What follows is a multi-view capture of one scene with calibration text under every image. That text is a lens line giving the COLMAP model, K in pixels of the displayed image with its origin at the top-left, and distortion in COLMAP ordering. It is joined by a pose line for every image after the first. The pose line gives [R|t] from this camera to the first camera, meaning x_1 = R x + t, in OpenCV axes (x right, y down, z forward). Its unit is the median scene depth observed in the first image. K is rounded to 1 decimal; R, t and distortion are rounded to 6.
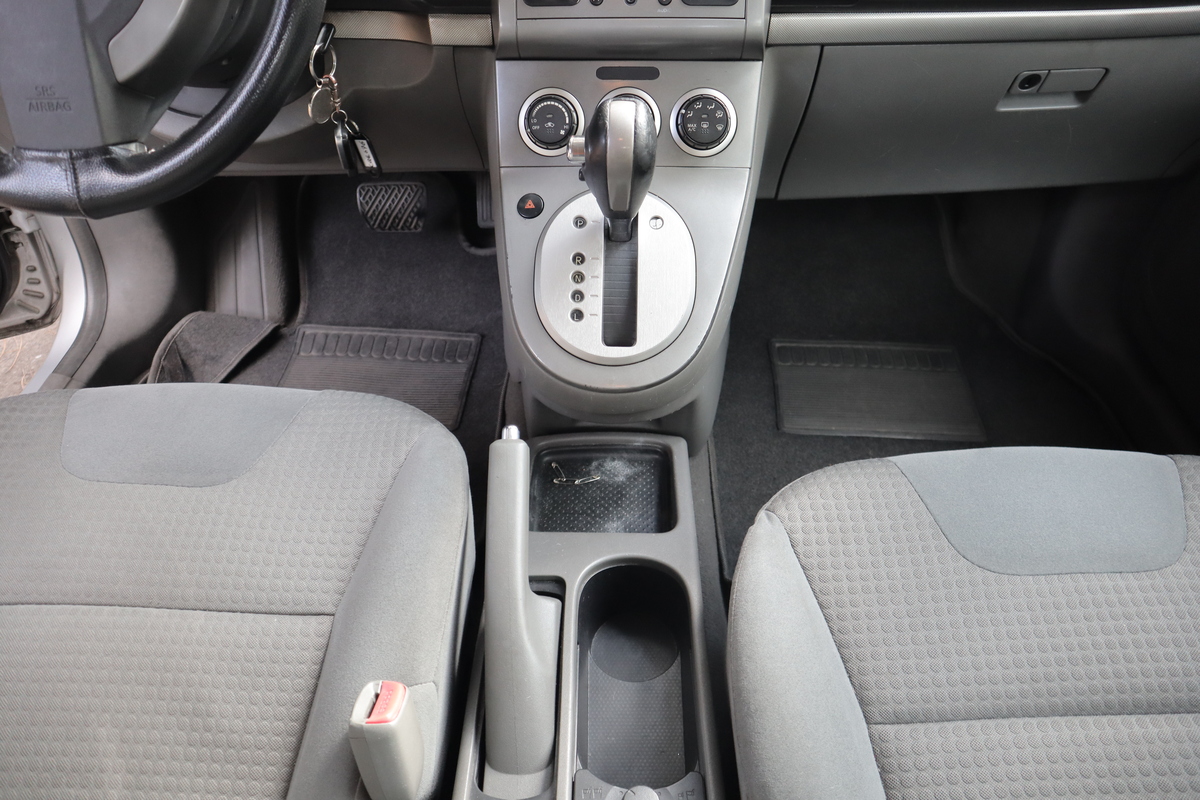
lens RADIAL K [[828.3, 0, 602.1], [0, 828.3, 401.6], [0, 0, 1]] dist [-0.106746, 0.049457]
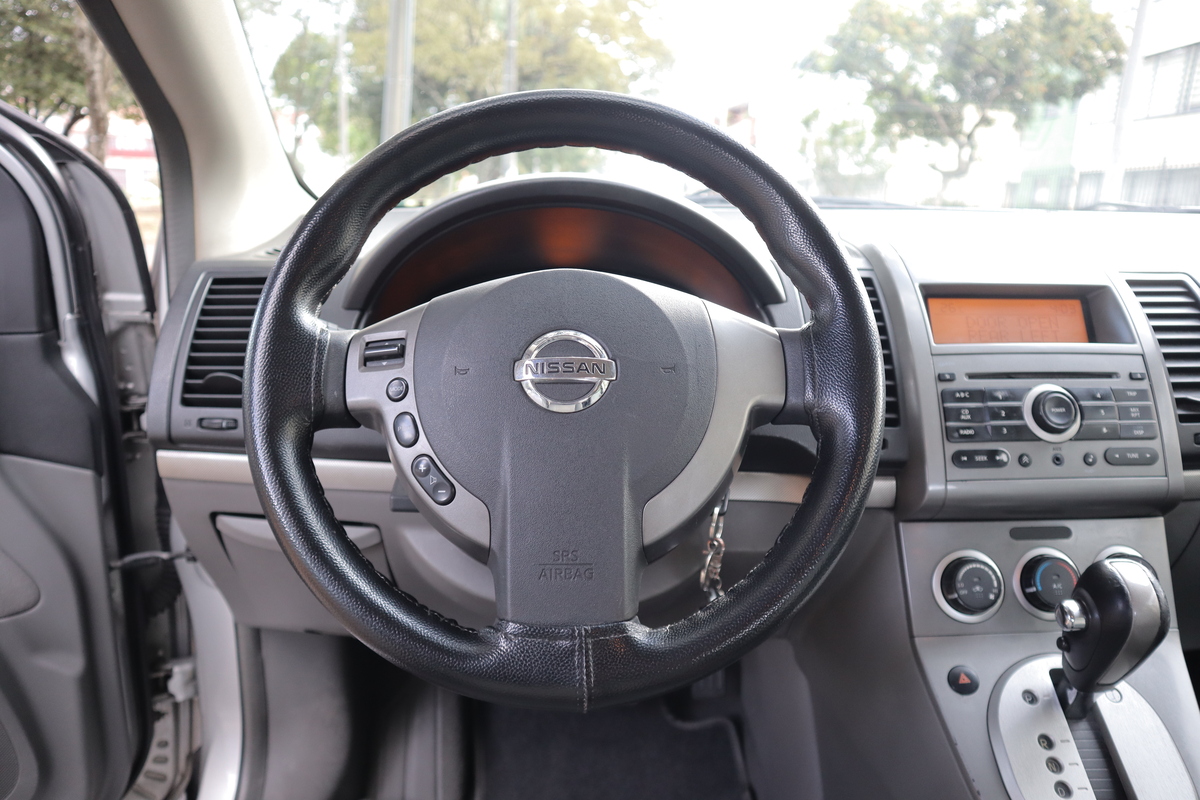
lens RADIAL K [[828.3, 0, 597.8], [0, 828.3, 392.3], [0, 0, 1]] dist [-0.106746, 0.049457]
pose [[0.998978, 0.000619, 0.045192, -0.531038], [0.022999, 0.853795, -0.520101, -0.065798], [-0.038907, 0.520608, 0.852909, 0.130664]]
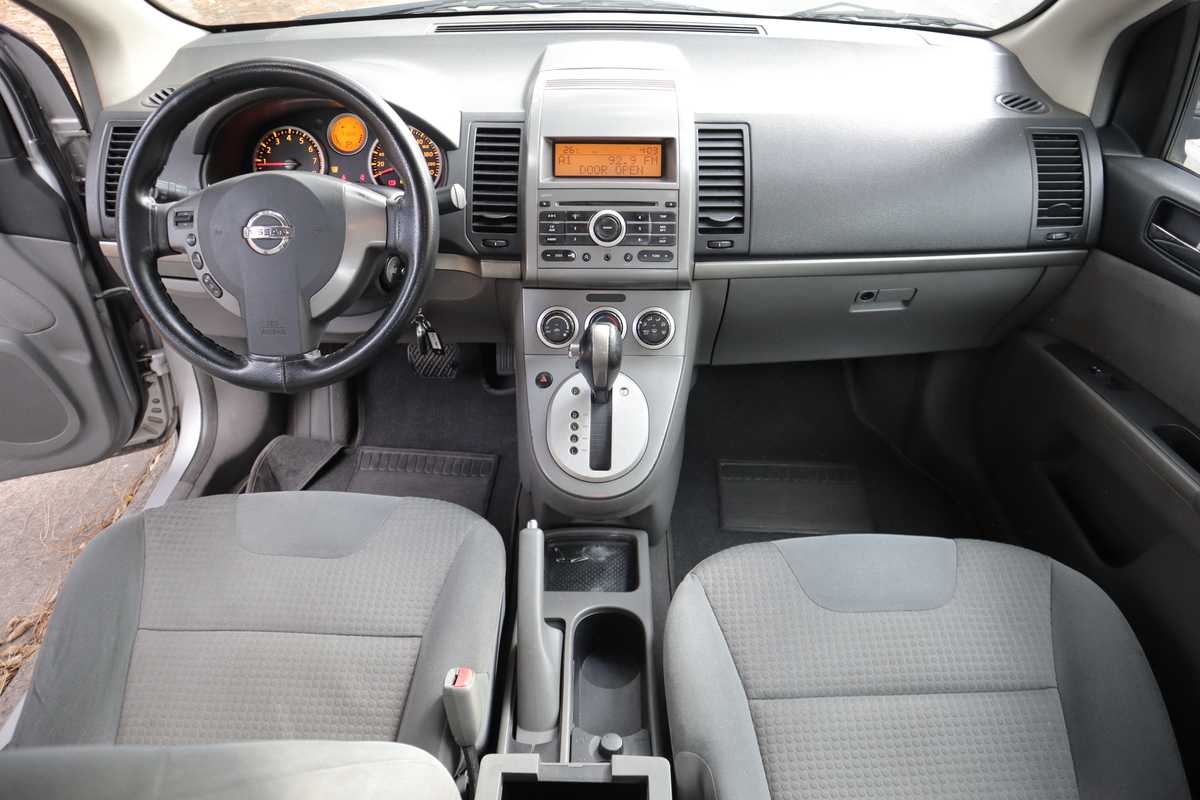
lens RADIAL K [[828.3, 0, 593.6], [0, 828.3, 401.0], [0, 0, 1]] dist [-0.106746, 0.049457]
pose [[0.999991, 0.003645, 0.002304, 0.004071], [-0.003313, 0.991433, -0.130571, 0.008566], [-0.002760, 0.130562, 0.991436, -0.578229]]
